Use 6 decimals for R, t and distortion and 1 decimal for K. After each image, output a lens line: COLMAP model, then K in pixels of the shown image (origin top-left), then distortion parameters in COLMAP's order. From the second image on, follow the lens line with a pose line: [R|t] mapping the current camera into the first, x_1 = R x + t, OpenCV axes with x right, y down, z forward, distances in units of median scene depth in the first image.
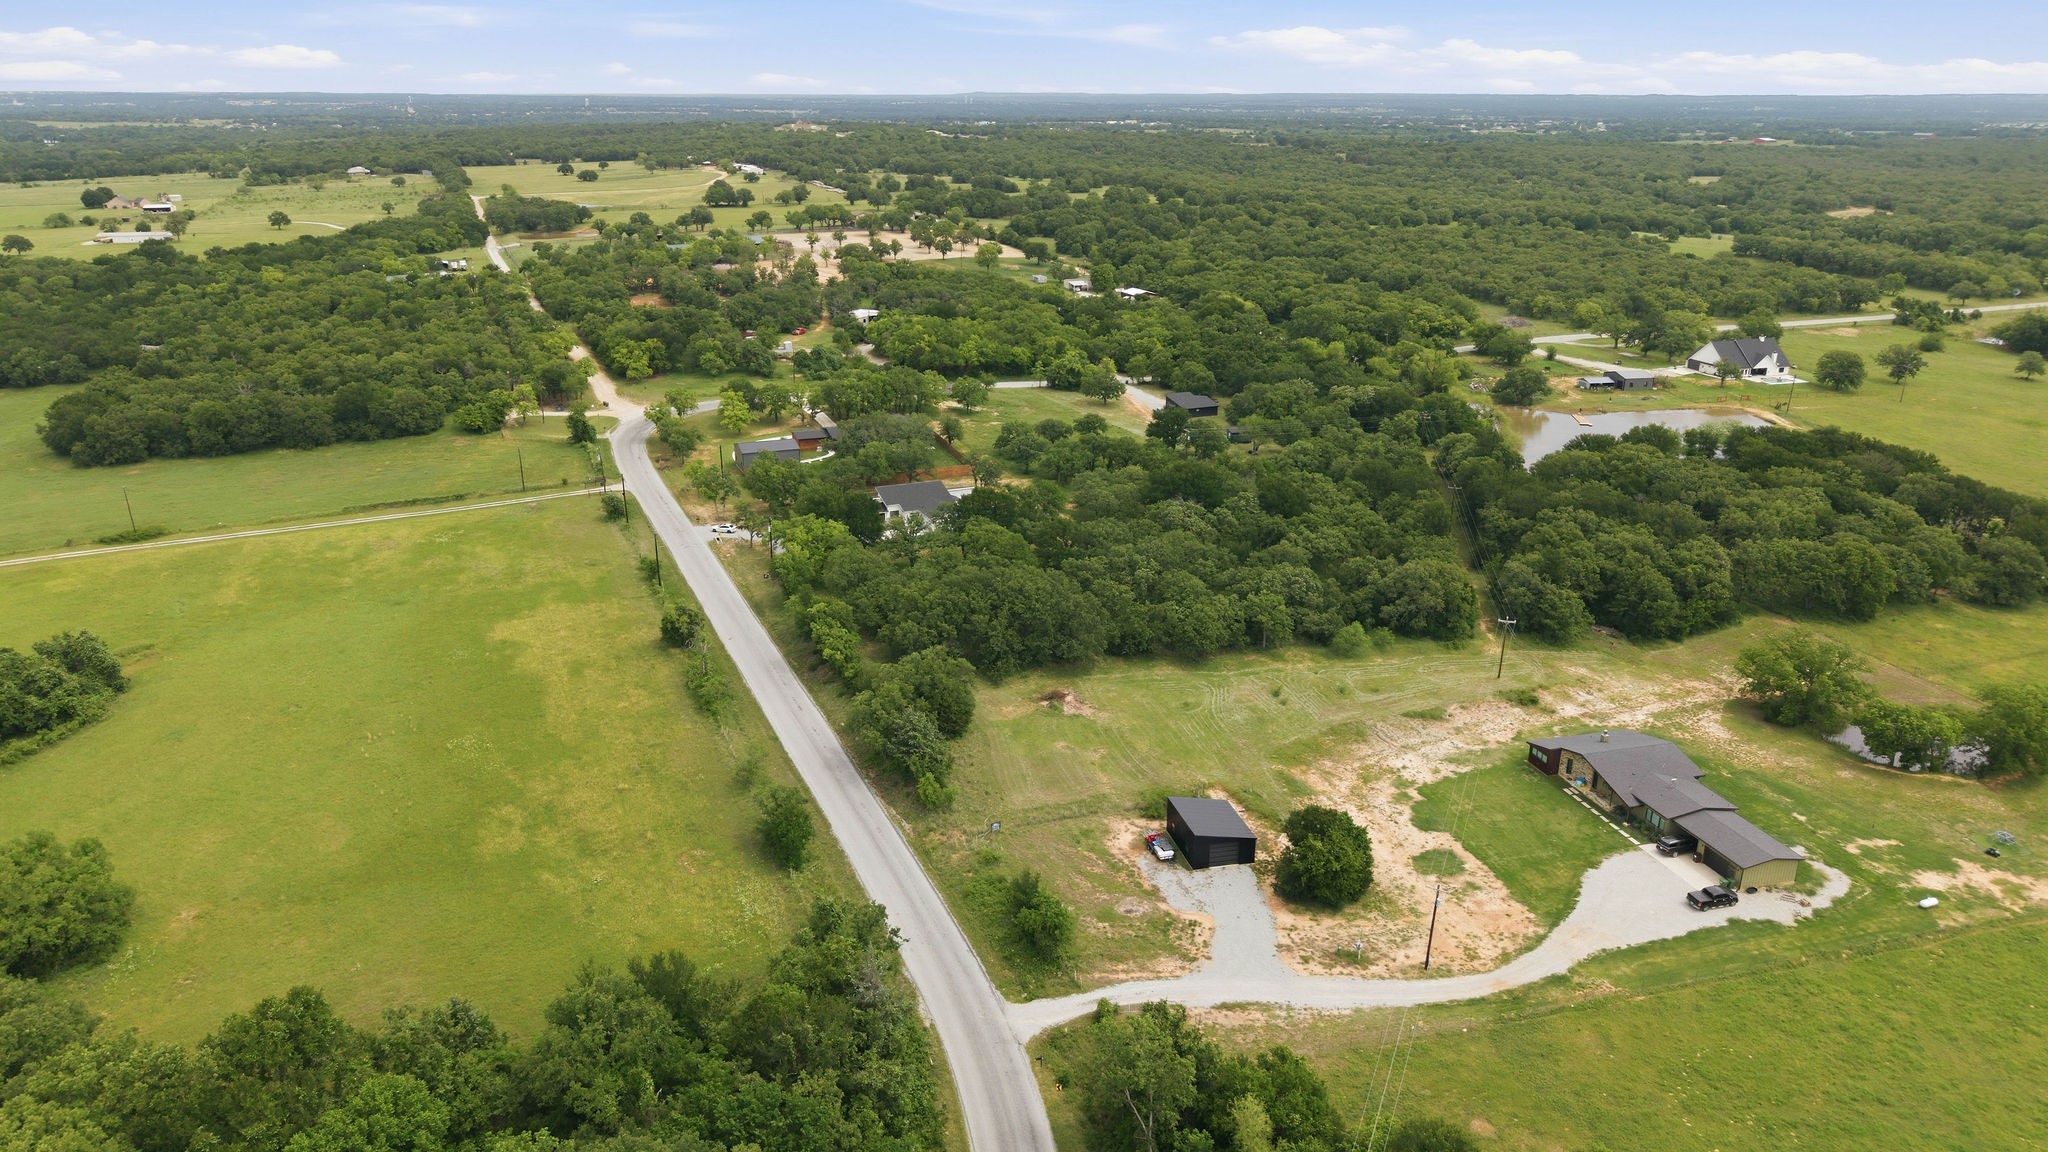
lens RADIAL K [[1414.1, 0, 1022.4], [0, 1414.1, 538.4], [0, 0, 1]] dist [0.037430, -0.064352]
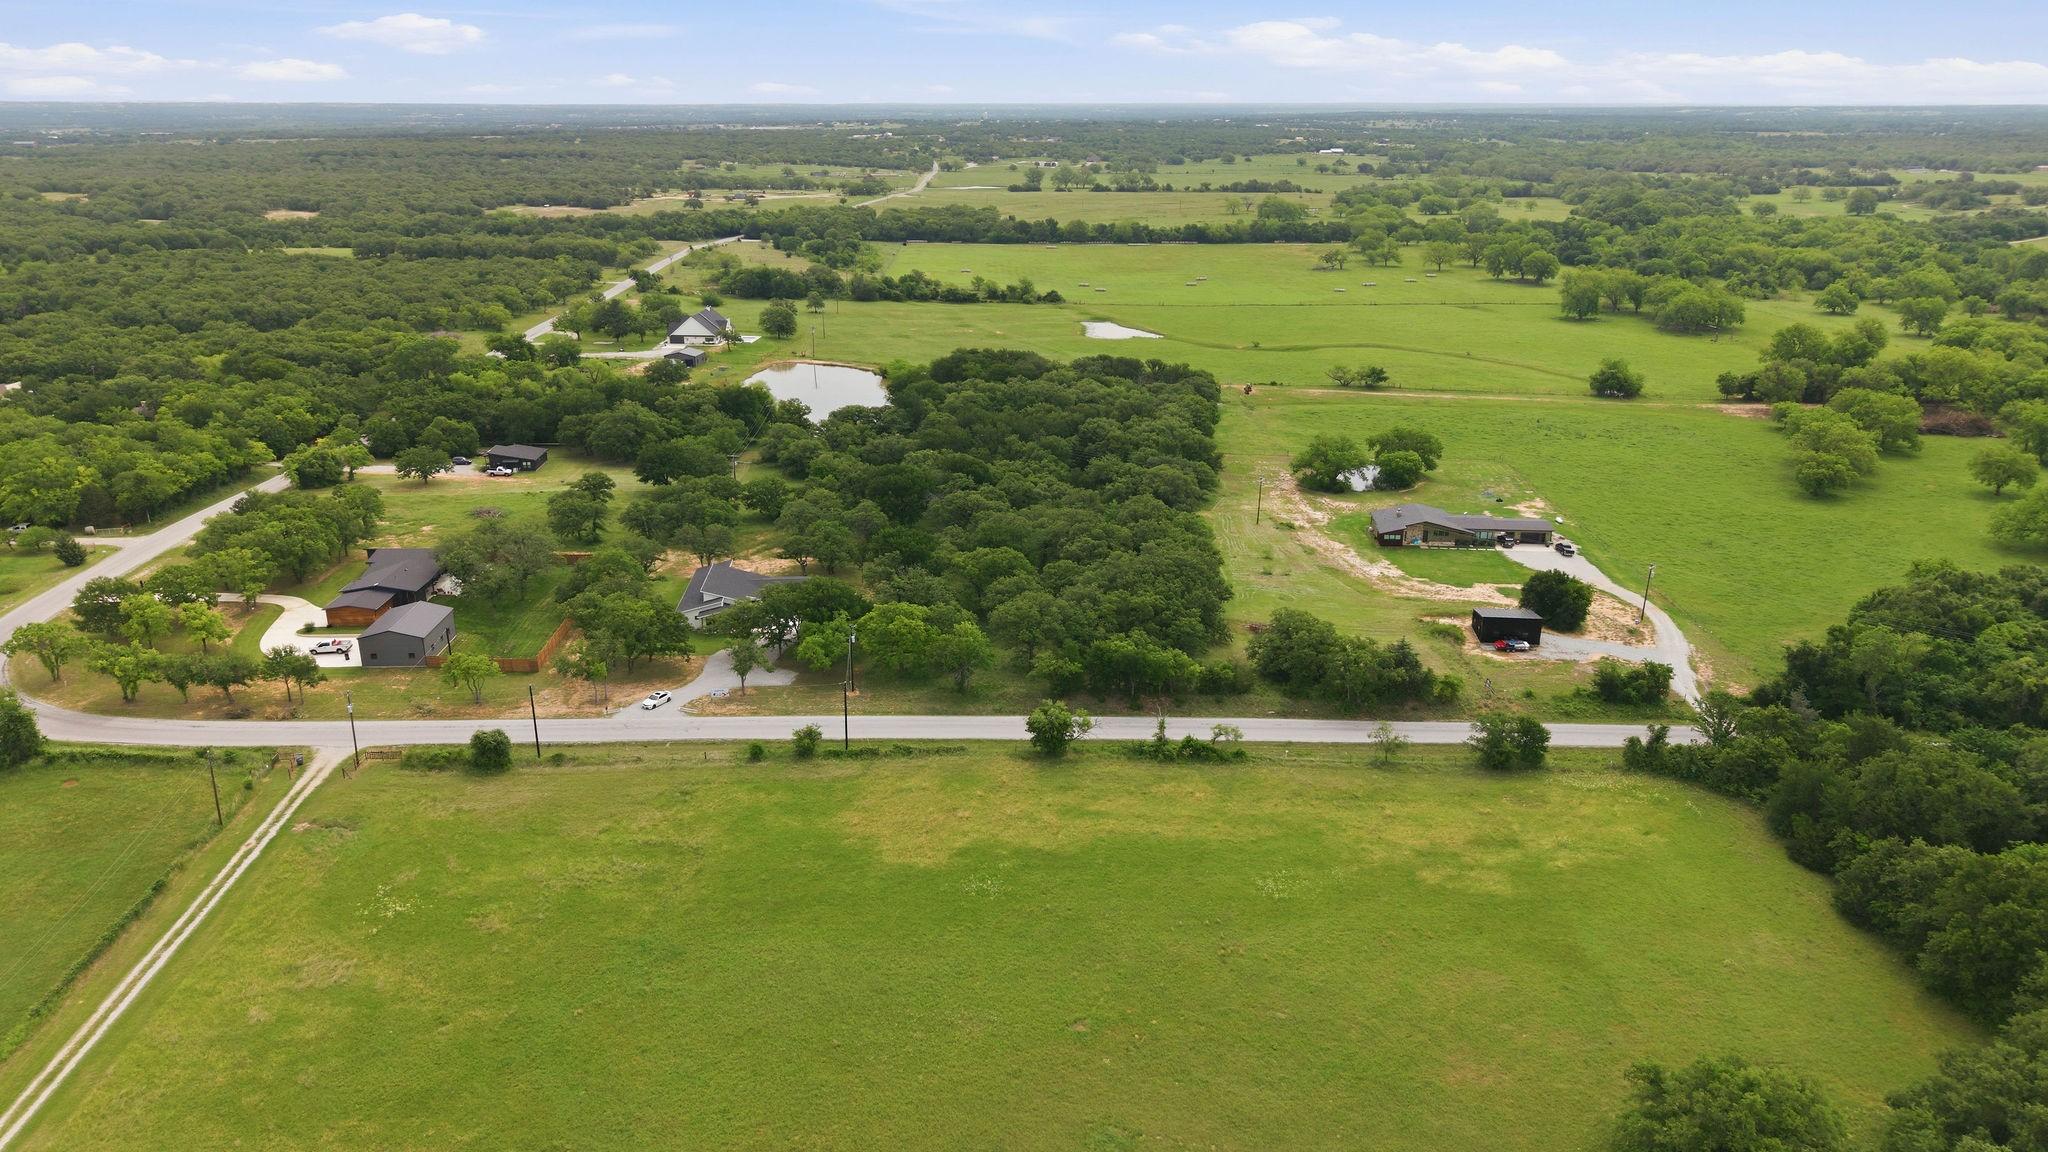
lens RADIAL K [[1357.8, 0, 1032.8], [0, 1357.8, 620.6], [0, 0, 1]] dist [0.060540, -0.091771]
pose [[0.337724, -0.337313, 0.878727, -0.905205], [0.285637, 0.926283, 0.245788, -0.195809], [-0.896858, 0.167989, 0.409177, 0.646819]]
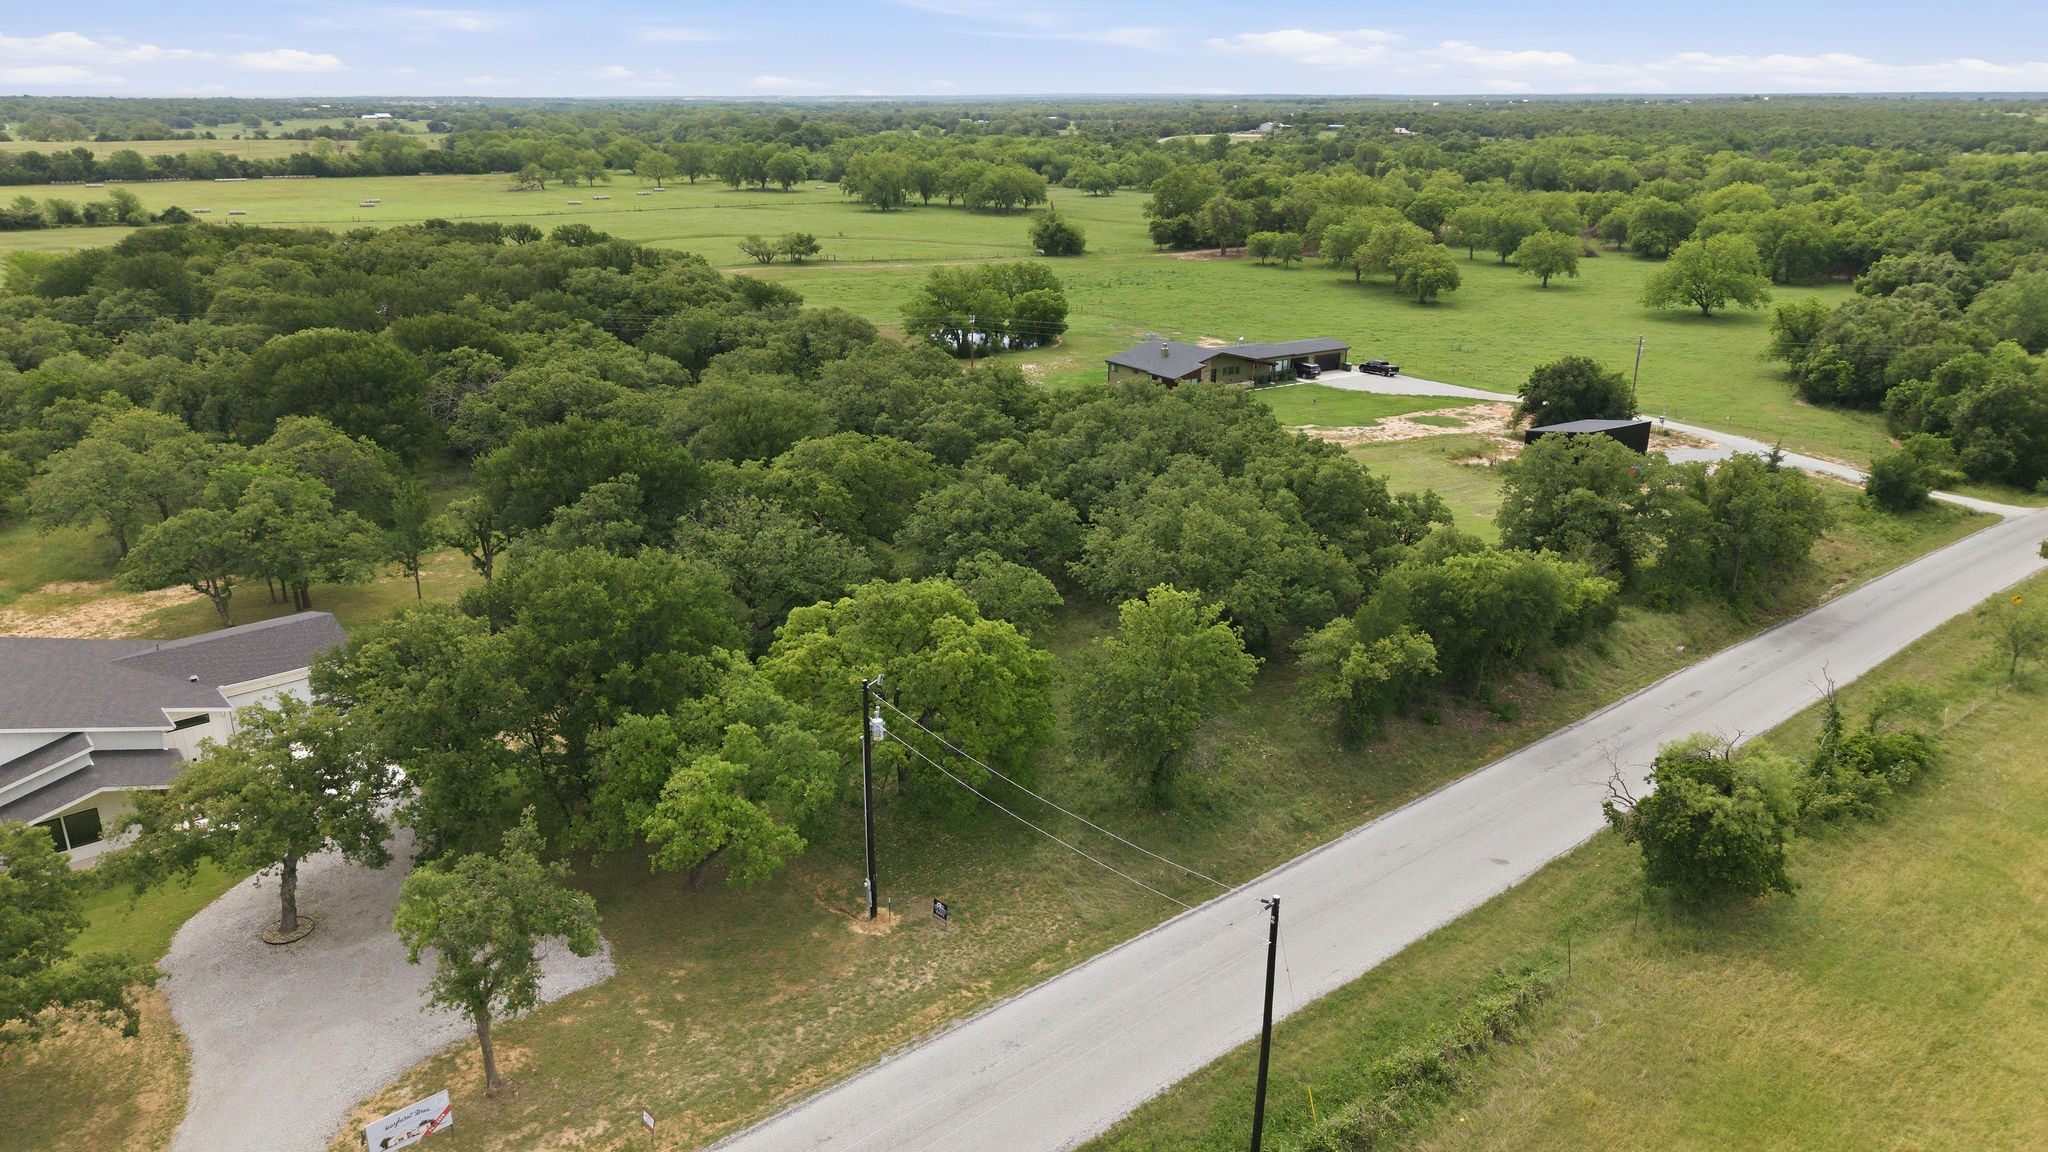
lens RADIAL K [[1381.9, 0, 1031.0], [0, 1381.9, 581.9], [0, 0, 1]] dist [0.024054, -0.030927]
pose [[-0.304641, -0.319823, 0.897166, -0.407329], [0.282863, 0.869064, 0.405854, -0.117419], [-0.909496, 0.377414, -0.174286, 1.107657]]
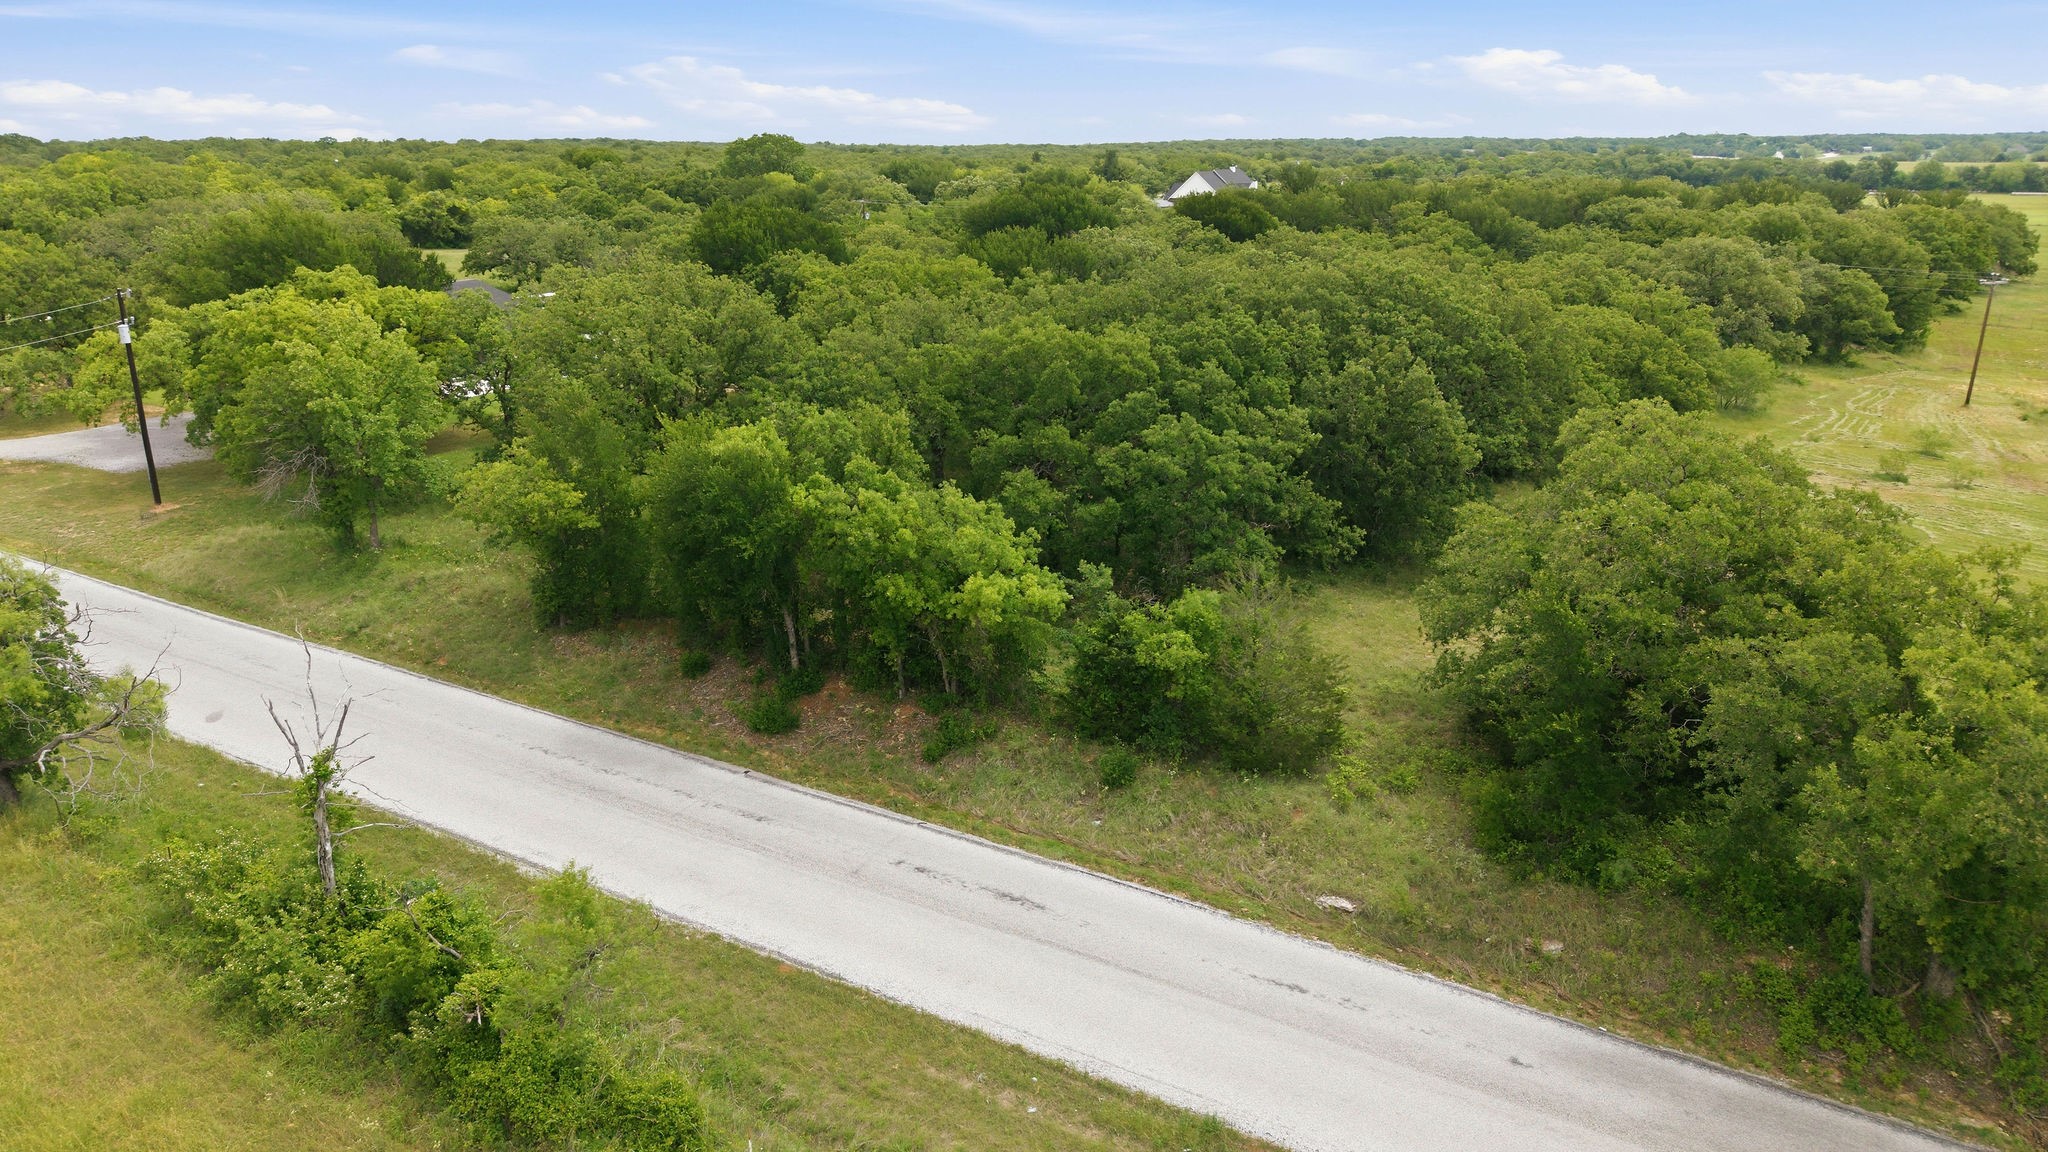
lens RADIAL K [[1383.6, 0, 1028.3], [0, 1383.6, 584.3], [0, 0, 1]] dist [0.025397, -0.035302]
pose [[0.793745, -0.195594, 0.575945, -0.223280], [0.198168, 0.978381, 0.059156, 0.062899], [-0.575064, 0.067179, 0.815345, 0.764017]]
